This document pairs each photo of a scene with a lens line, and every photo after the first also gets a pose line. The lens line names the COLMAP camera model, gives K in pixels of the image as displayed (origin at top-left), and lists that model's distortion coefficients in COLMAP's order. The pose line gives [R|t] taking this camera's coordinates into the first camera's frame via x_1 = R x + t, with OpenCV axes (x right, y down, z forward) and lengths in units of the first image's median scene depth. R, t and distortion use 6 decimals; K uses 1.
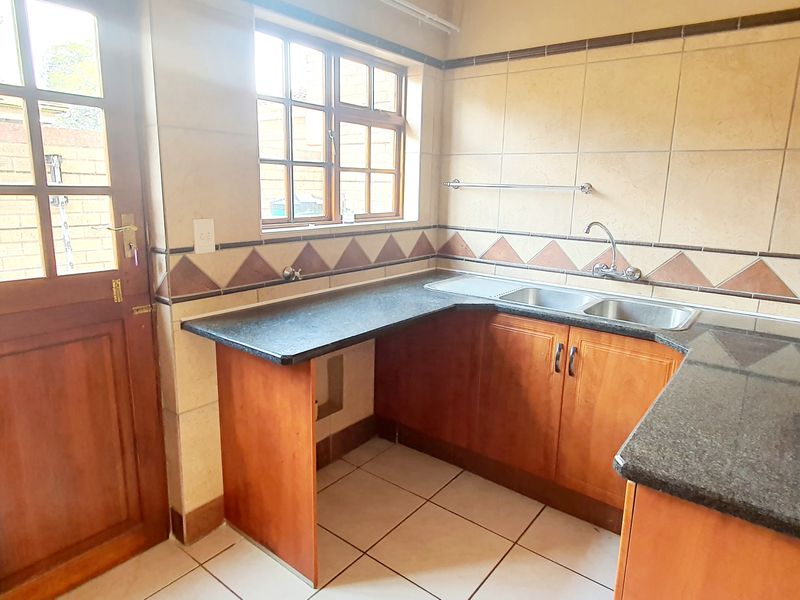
lens RADIAL K [[503.0, 0, 400.7], [0, 503.0, 302.8], [0, 0, 1]] dist [-0.004631, -0.007014]
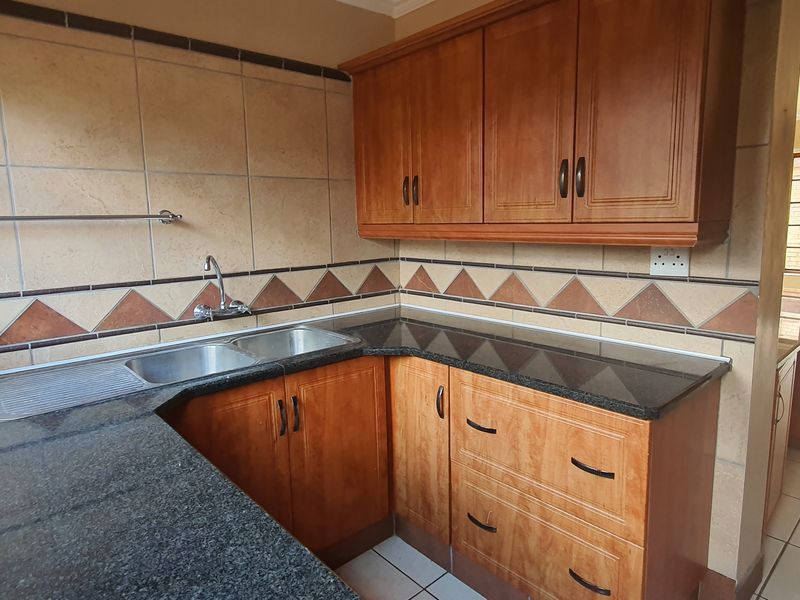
lens RADIAL K [[503.0, 0, 400.2], [0, 503.0, 296.5], [0, 0, 1]] dist [-0.004631, -0.007014]
pose [[0.164907, -0.178592, 0.970005, -0.380383], [0.246737, 0.959669, 0.134742, -0.131583], [-0.954948, 0.217117, 0.202322, 0.549219]]
